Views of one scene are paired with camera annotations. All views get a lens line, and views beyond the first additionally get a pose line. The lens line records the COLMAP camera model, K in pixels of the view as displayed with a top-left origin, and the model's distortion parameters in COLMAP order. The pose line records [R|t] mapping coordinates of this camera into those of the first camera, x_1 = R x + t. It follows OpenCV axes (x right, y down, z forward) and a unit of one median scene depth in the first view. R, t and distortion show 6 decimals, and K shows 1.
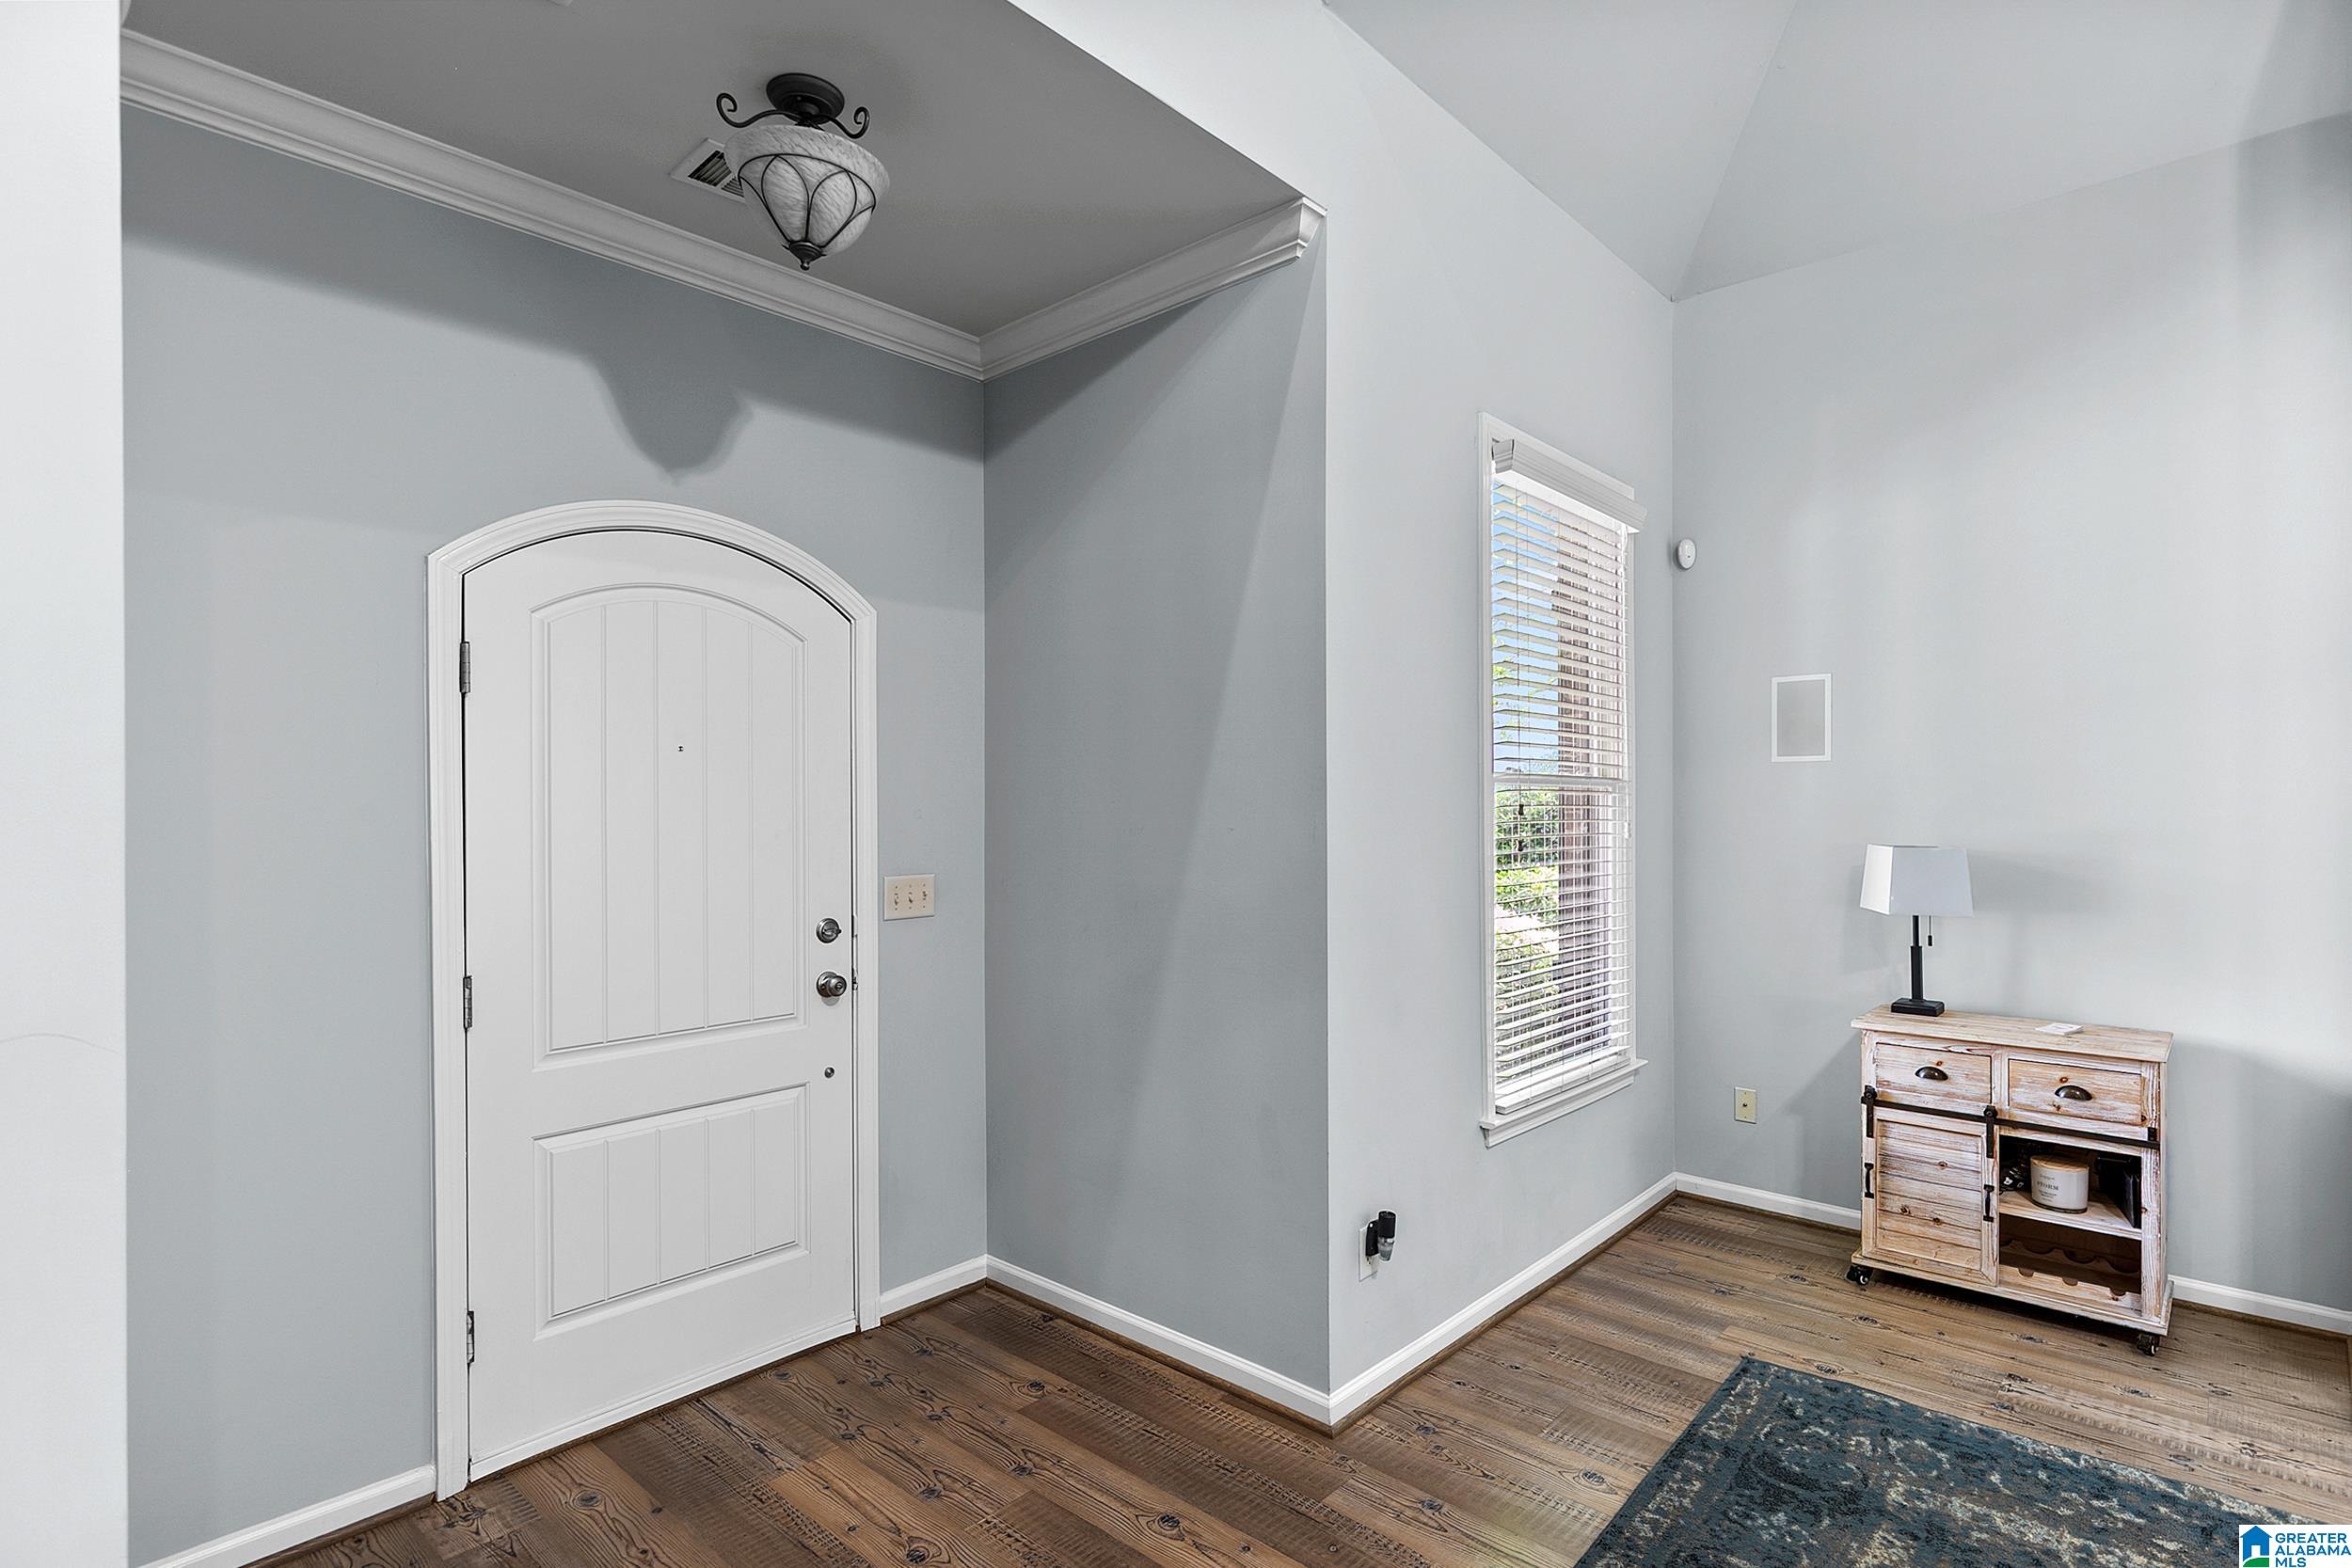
lens RADIAL K [[1166.8, 0, 1172.1], [0, 1166.8, 797.1], [0, 0, 1]] dist [-0.000004, -0.000404]
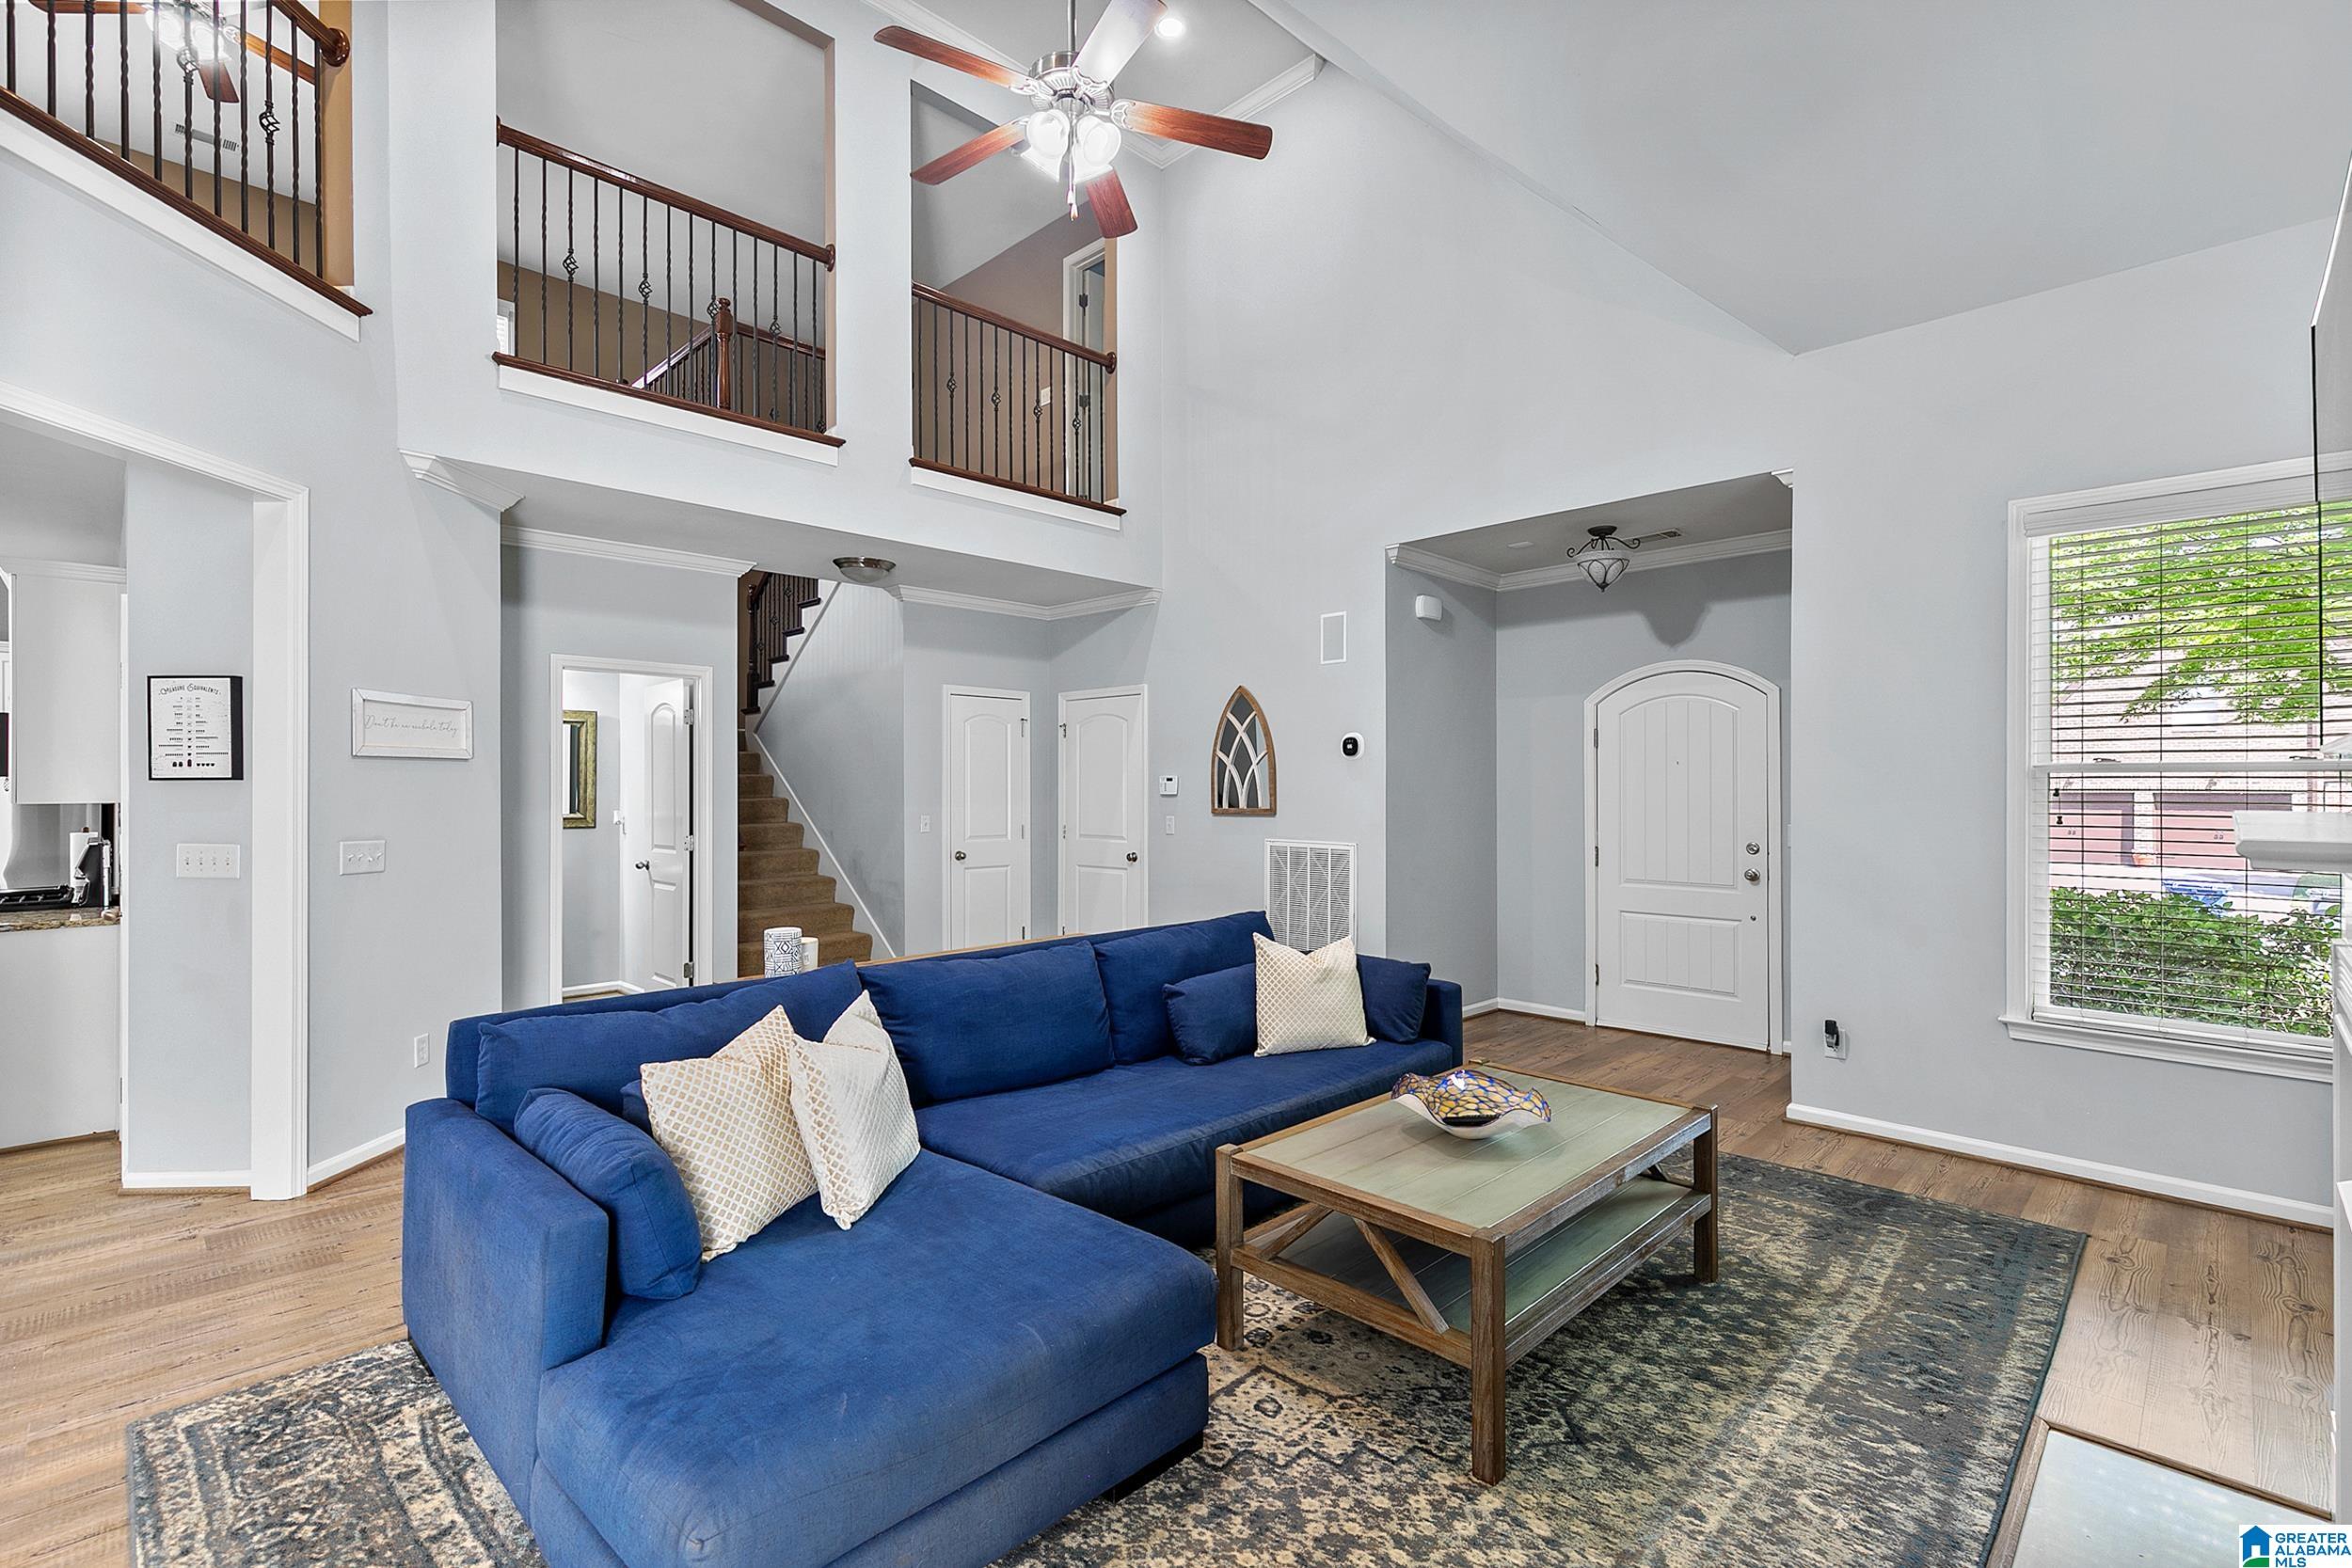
lens RADIAL K [[1085.1, 0, 1213.0], [0, 1085.1, 784.2], [0, 0, 1]] dist [0.001871, 0.000525]
pose [[-0.012204, 0.004021, -0.999917, 1.616249], [0.008327, 0.999958, 0.003919, -0.013826], [0.999891, -0.008279, -0.012237, 0.080454]]
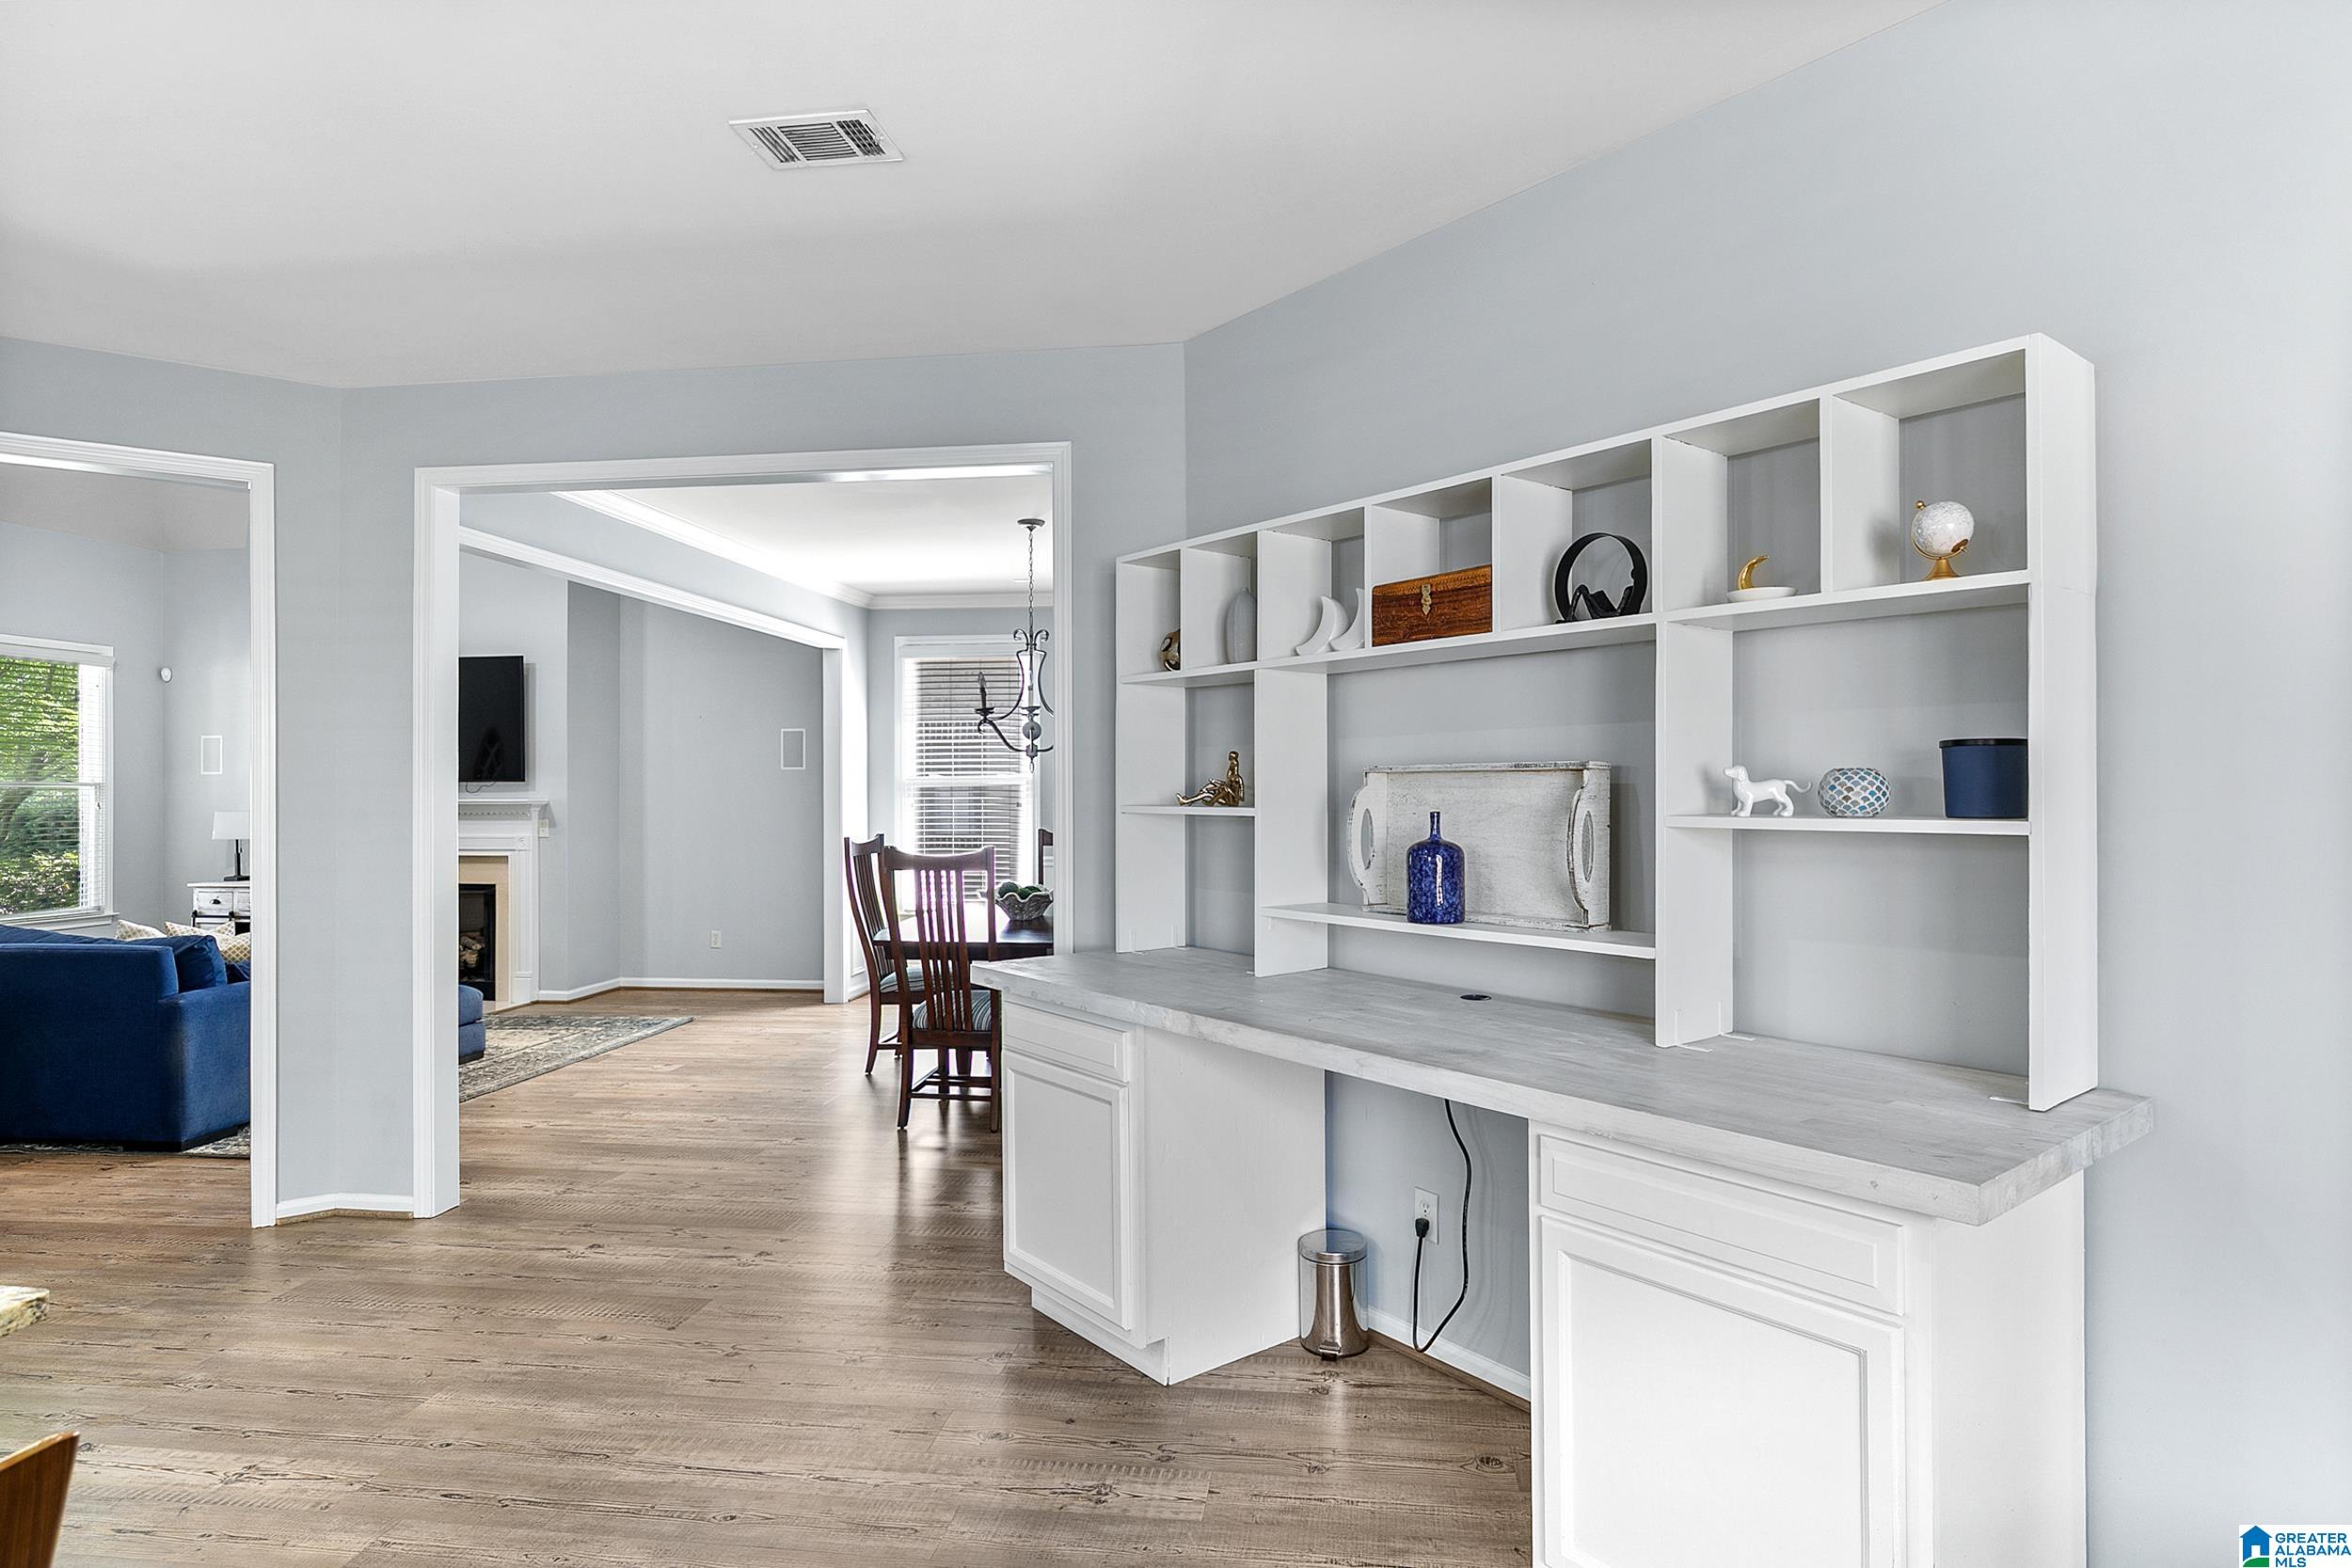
lens RADIAL K [[1283.1, 0, 1176.0], [0, 1283.1, 784.0], [0, 0, 1]] dist [0.010598, 0.001163]
pose [[0.821470, 0.000417, 0.570252, 0.823220], [-0.001617, 0.999997, 0.001599, -0.023701], [-0.570250, -0.002235, 0.821468, -2.629362]]
